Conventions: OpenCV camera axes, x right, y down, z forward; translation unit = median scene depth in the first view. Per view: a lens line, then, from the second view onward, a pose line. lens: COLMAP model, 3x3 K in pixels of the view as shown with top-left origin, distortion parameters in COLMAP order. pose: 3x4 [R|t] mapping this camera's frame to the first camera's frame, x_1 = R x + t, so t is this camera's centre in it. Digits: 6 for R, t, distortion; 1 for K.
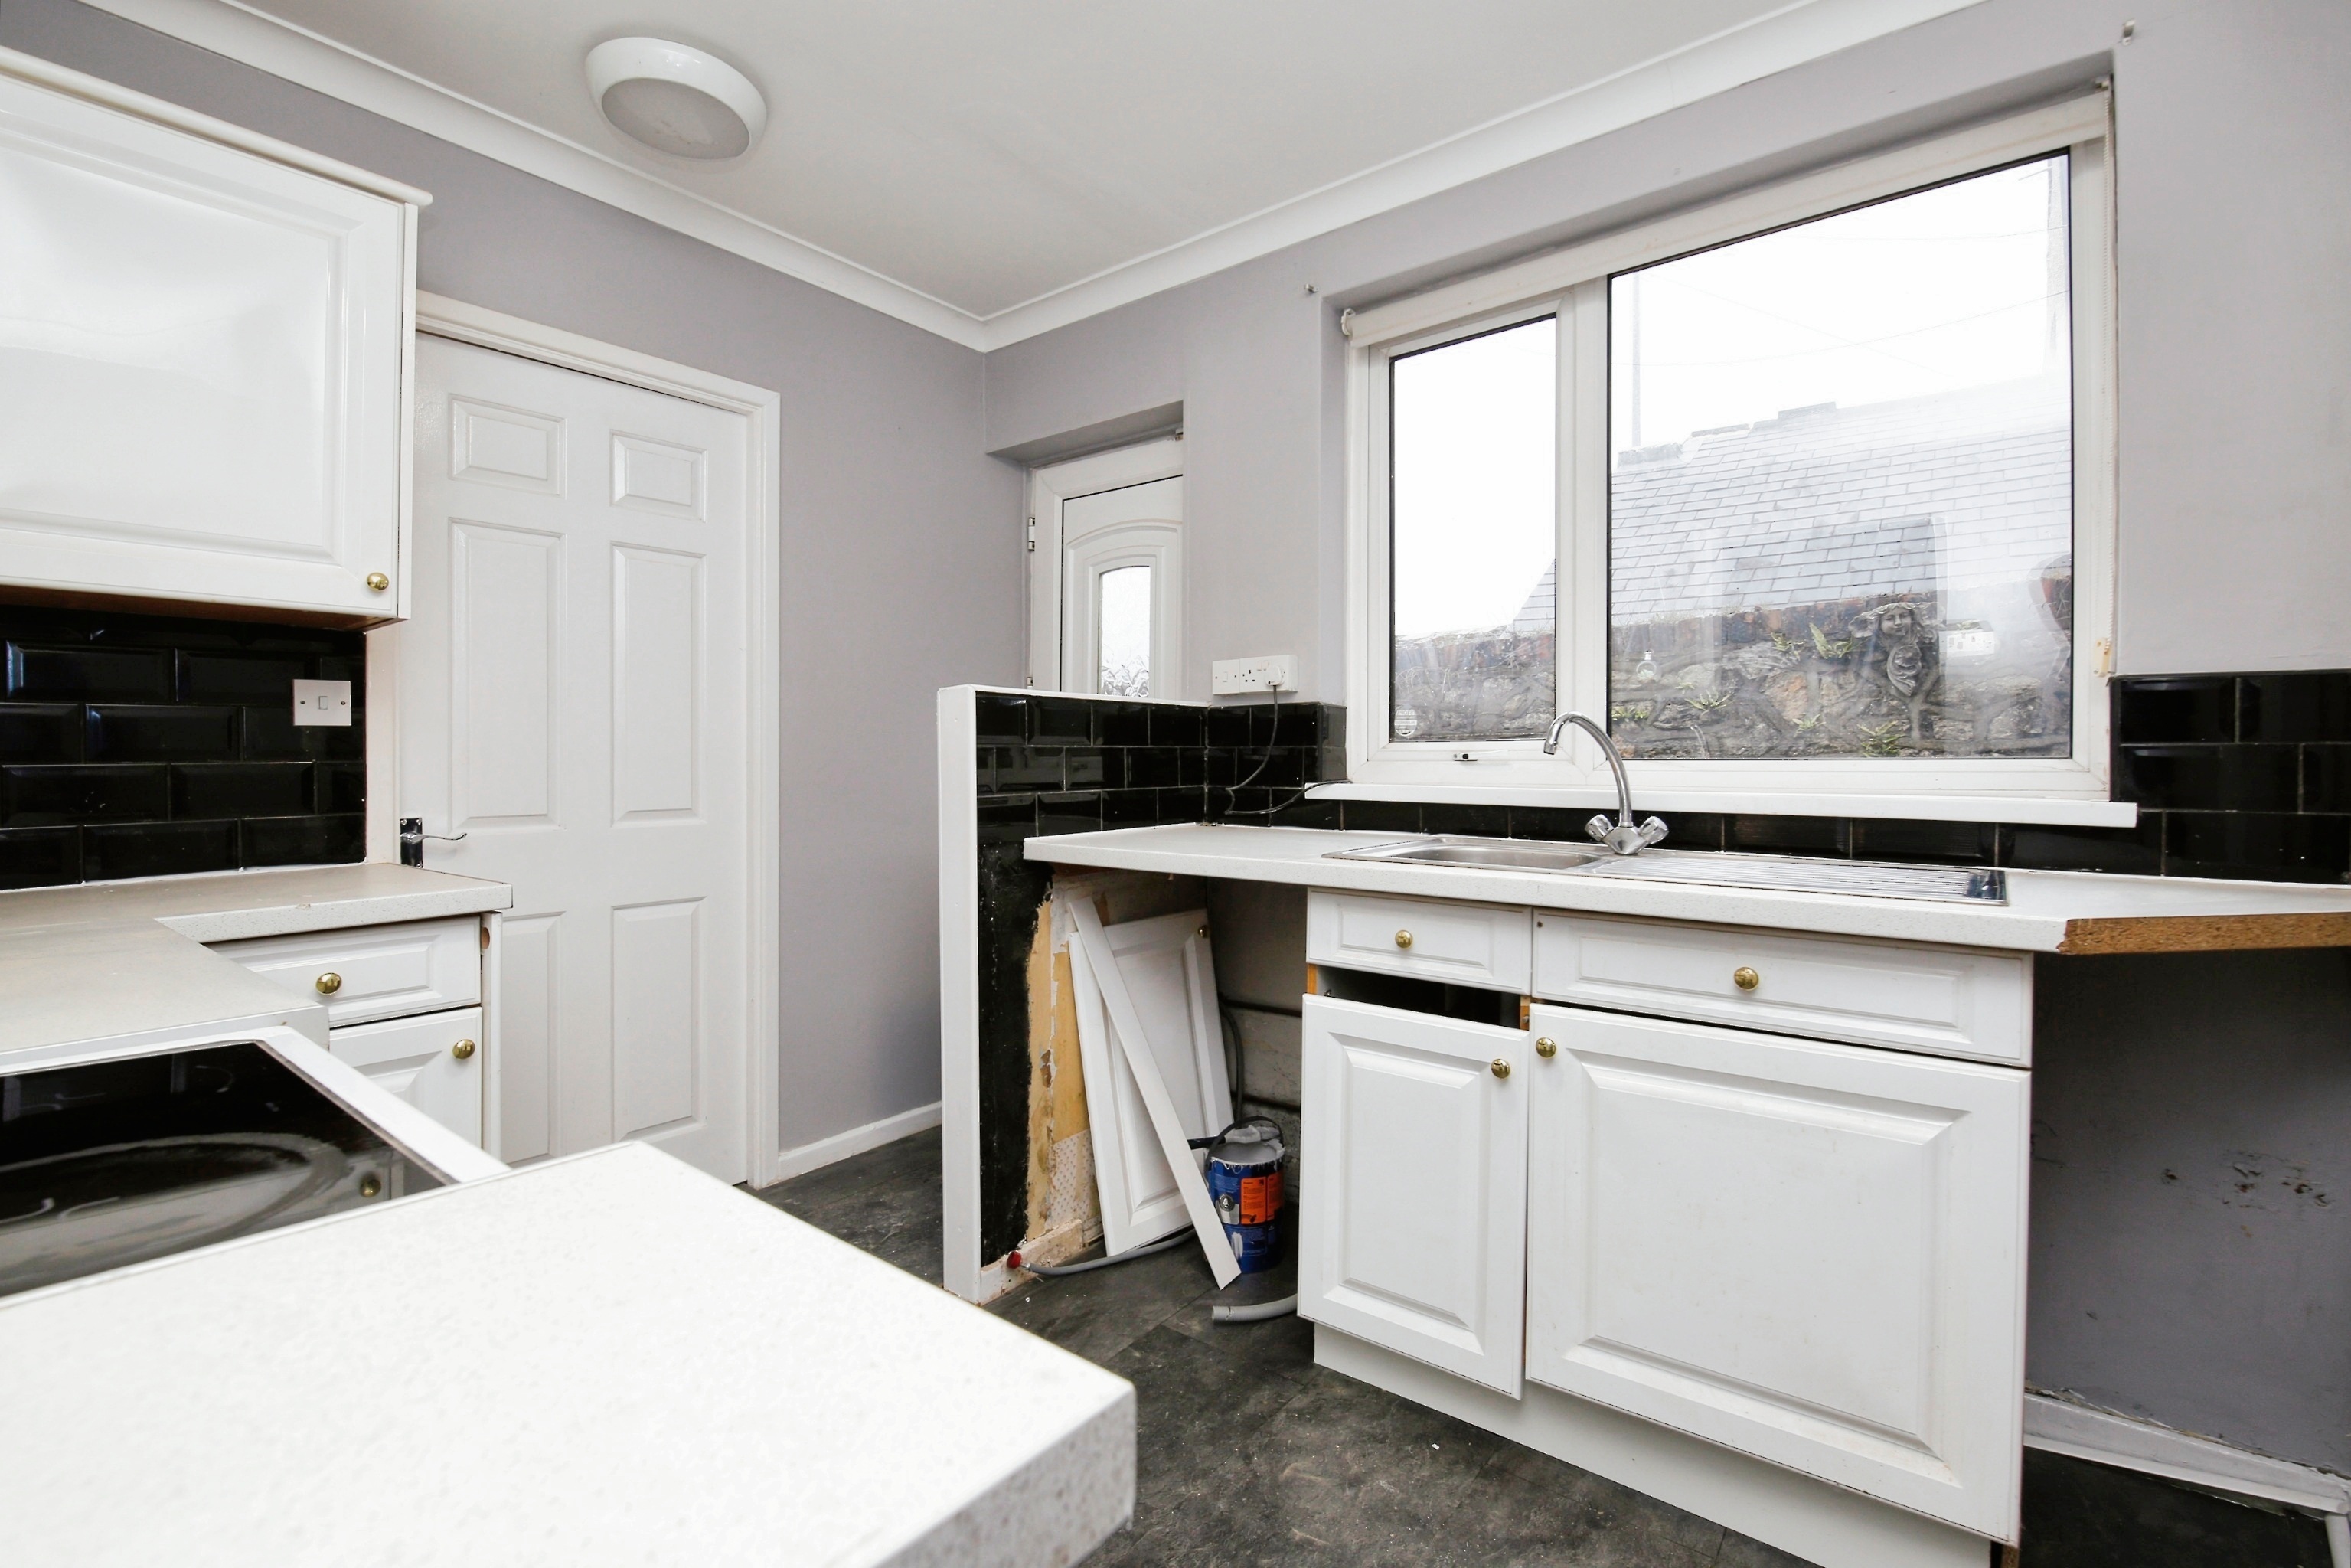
lens RADIAL K [[1054.2, 0, 1182.8], [0, 1054.2, 774.5], [0, 0, 1]] dist [0.000642, -0.007482]
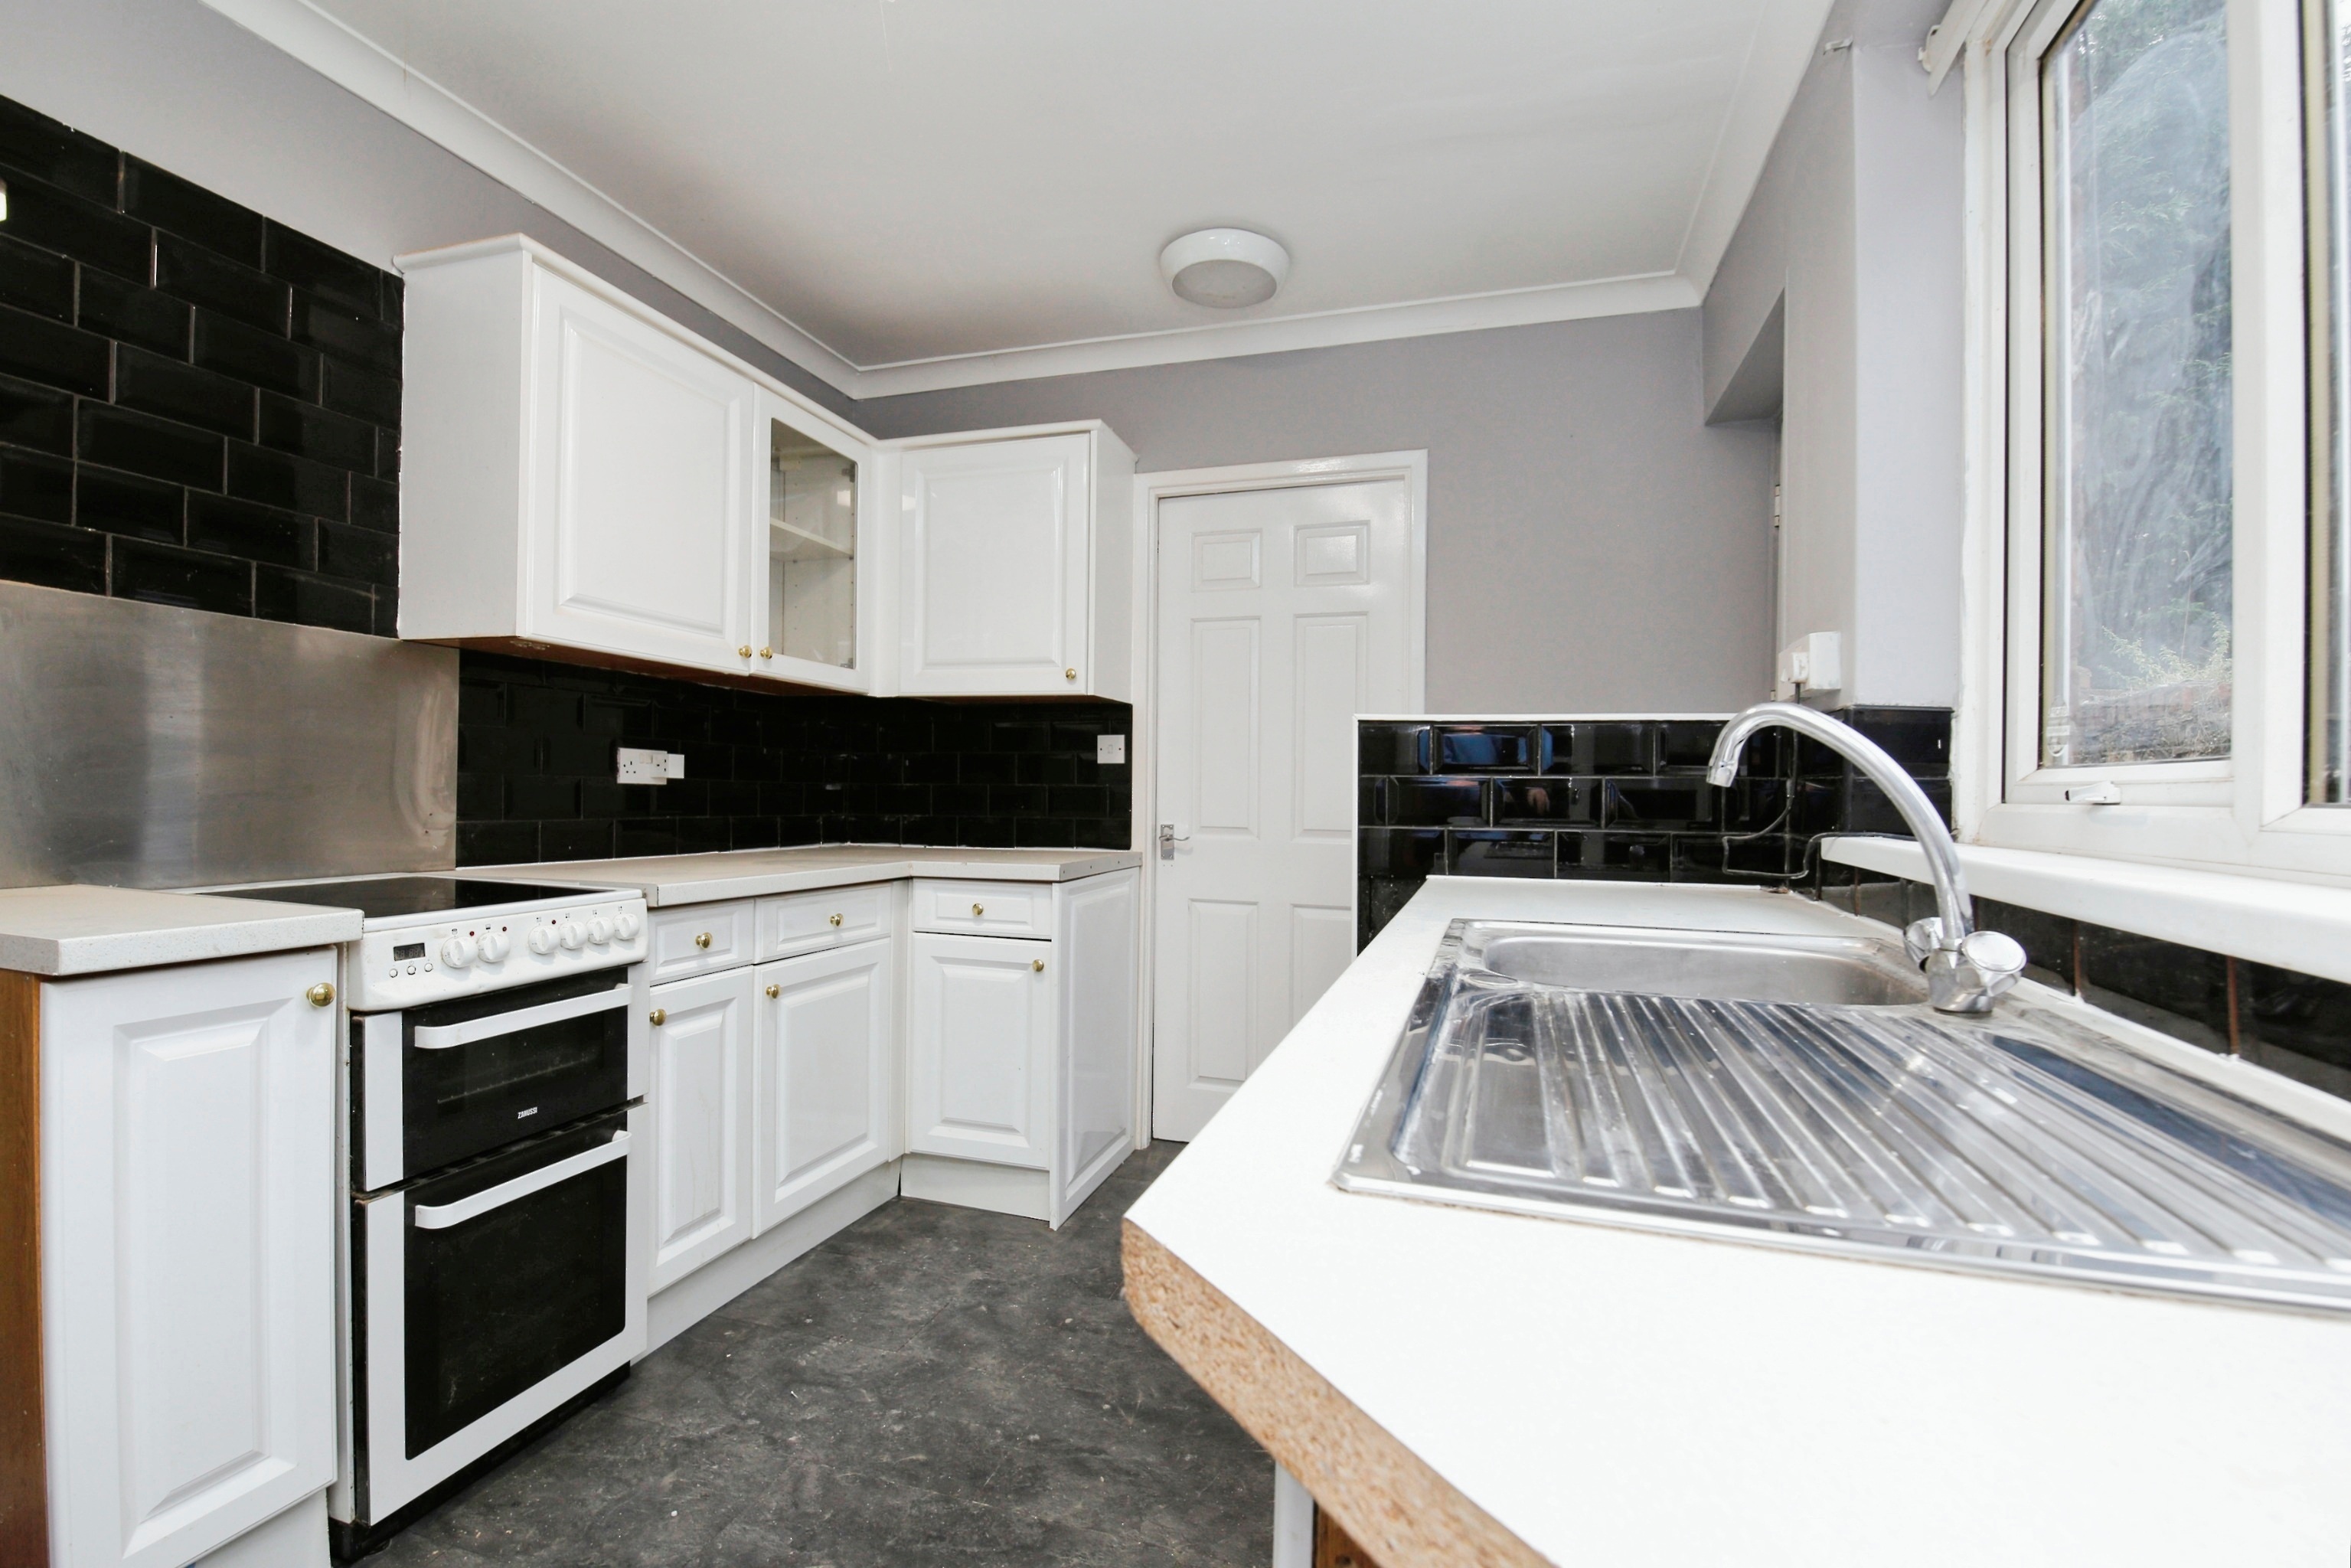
lens RADIAL K [[1054.2, 0, 1174.6], [0, 1054.2, 789.9], [0, 0, 1]] dist [0.000642, -0.007482]
pose [[0.357372, 0.011113, -0.933896, 0.710351], [-0.030955, 0.999521, 0.000049, -0.008279], [0.933449, 0.028891, 0.357545, 0.506914]]
